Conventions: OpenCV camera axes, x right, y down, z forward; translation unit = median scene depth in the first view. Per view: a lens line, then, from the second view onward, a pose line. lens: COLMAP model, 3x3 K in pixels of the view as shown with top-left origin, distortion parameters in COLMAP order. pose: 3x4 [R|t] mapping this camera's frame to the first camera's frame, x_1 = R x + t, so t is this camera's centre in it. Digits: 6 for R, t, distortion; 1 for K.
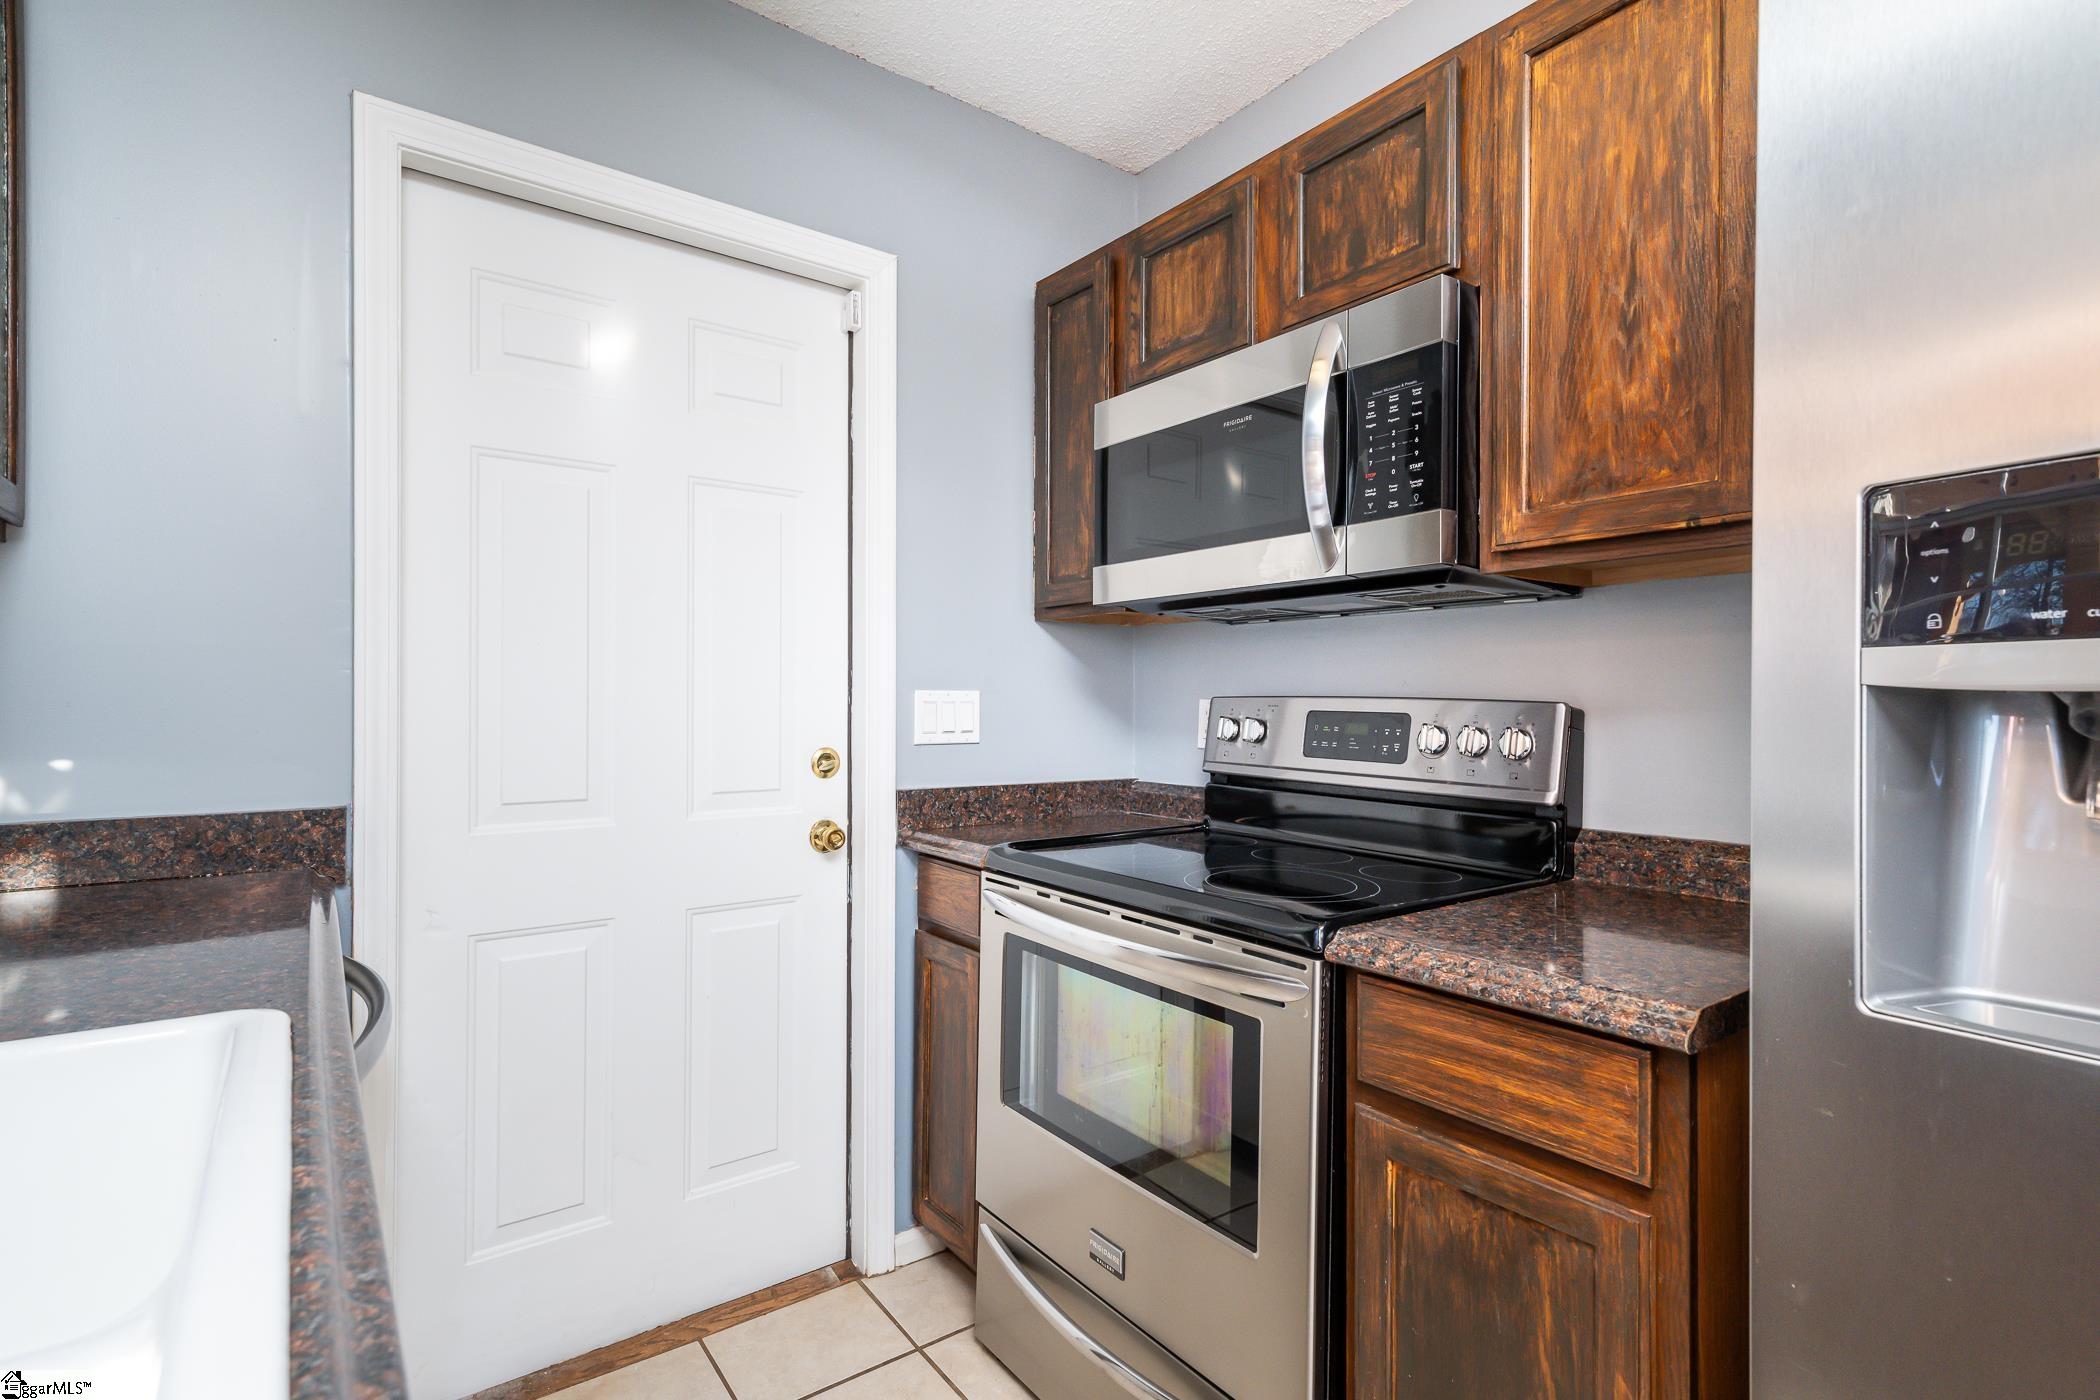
lens RADIAL K [[1017.5, 0, 1053.1], [0, 1017.5, 706.2], [0, 0, 1]] dist [0.028912, -0.000644]
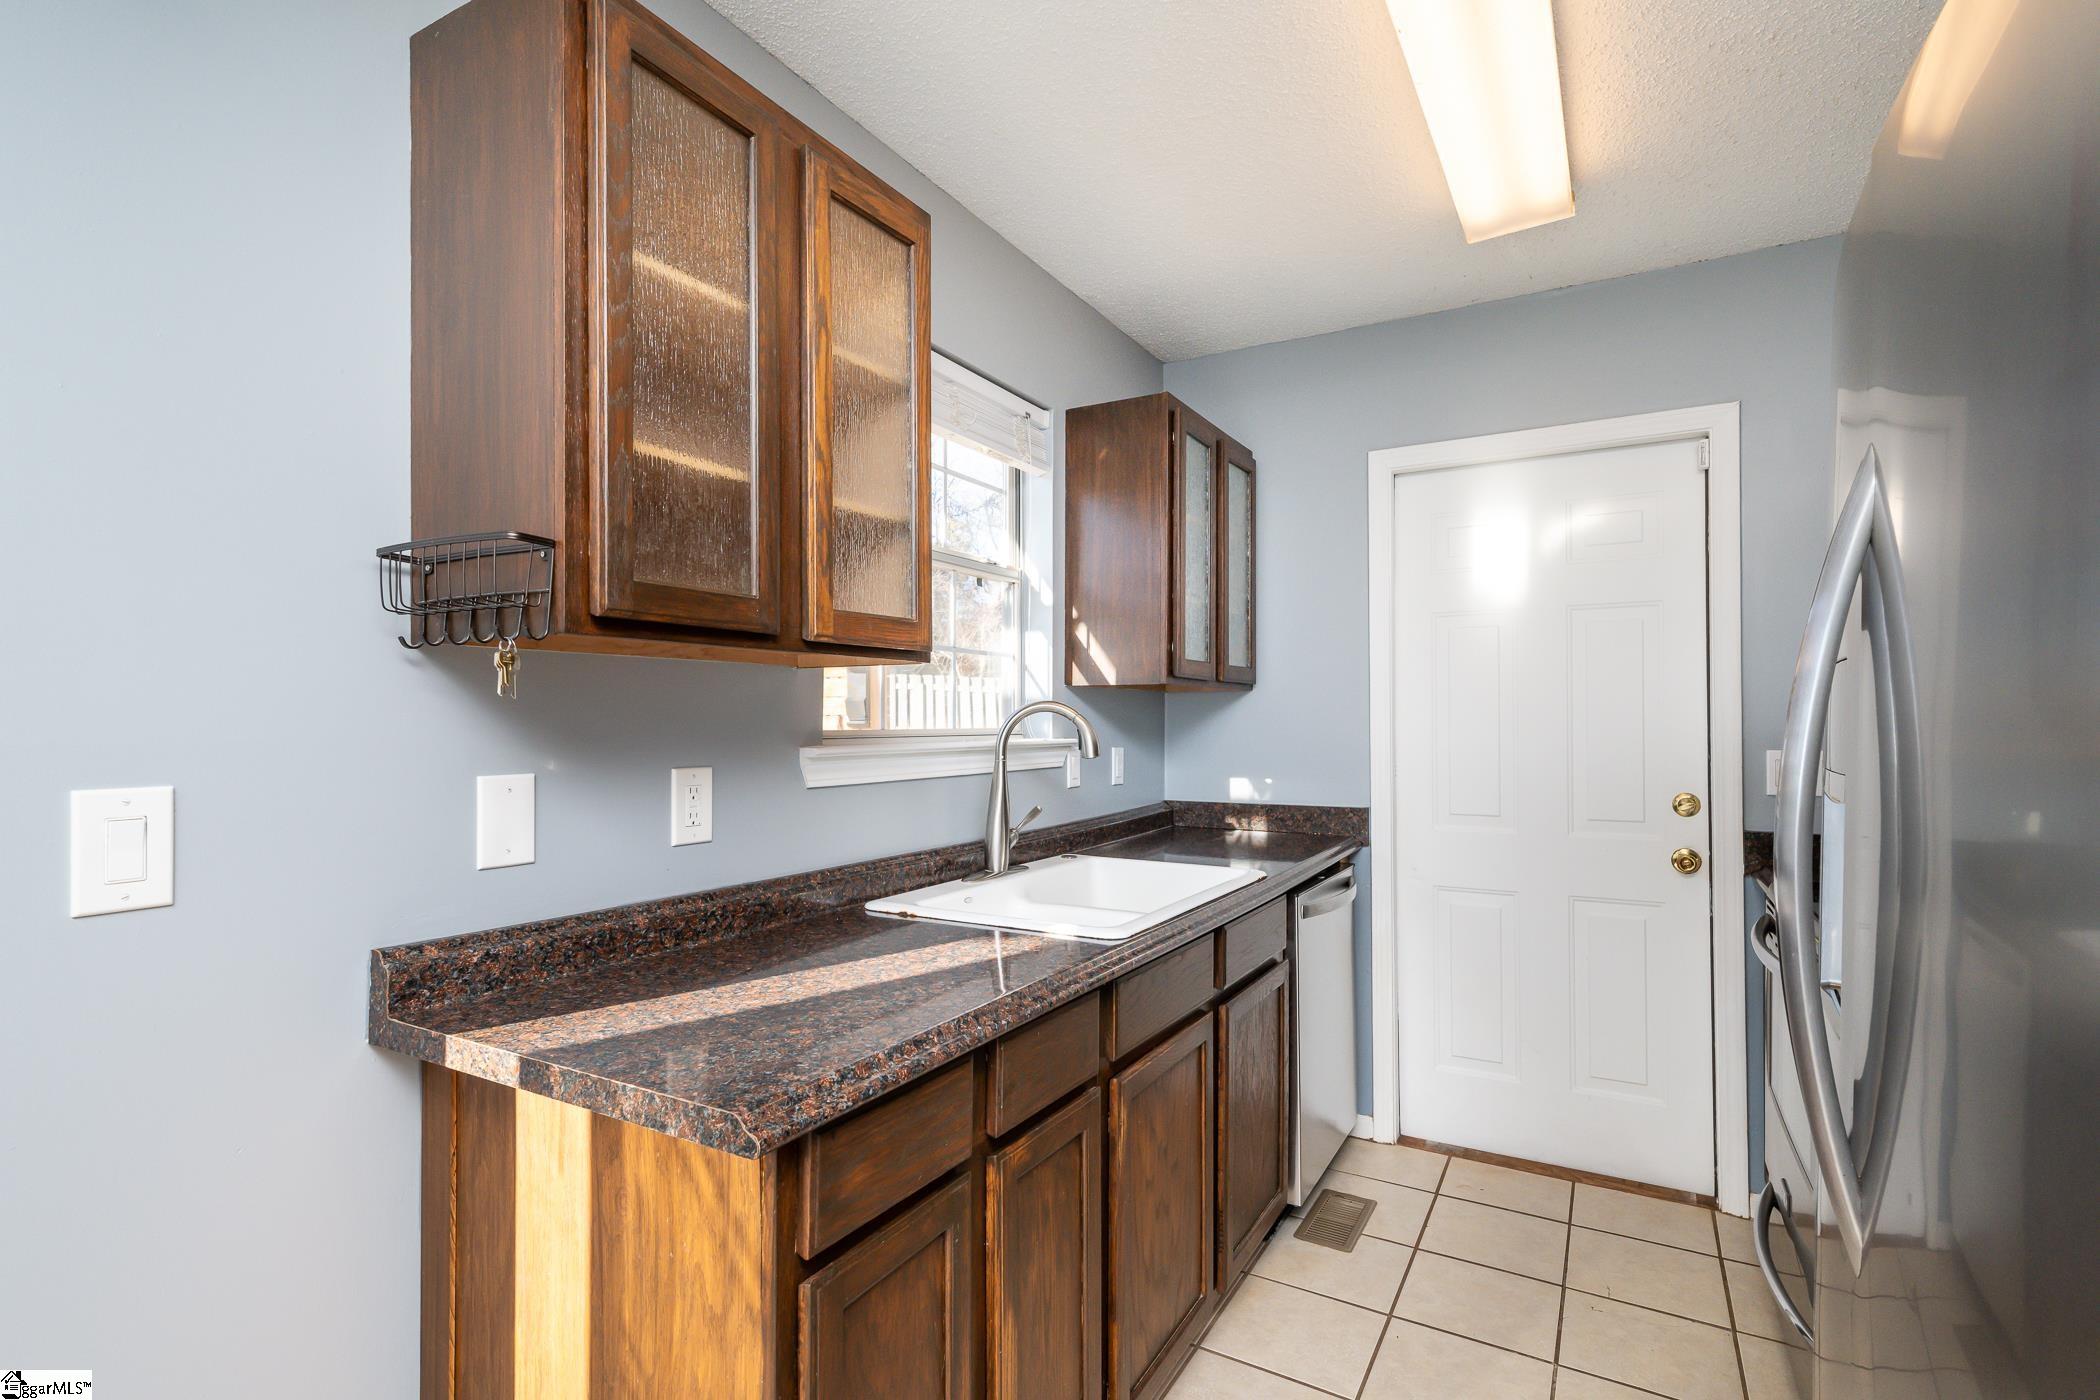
lens RADIAL K [[1017.5, 0, 1048.7], [0, 1017.5, 706.5], [0, 0, 1]] dist [0.028912, -0.000644]
pose [[0.417184, -0.011613, -0.908748, 0.794202], [0.004622, 0.999933, -0.010656, -0.074568], [0.908810, 0.000246, 0.417210, -0.359646]]
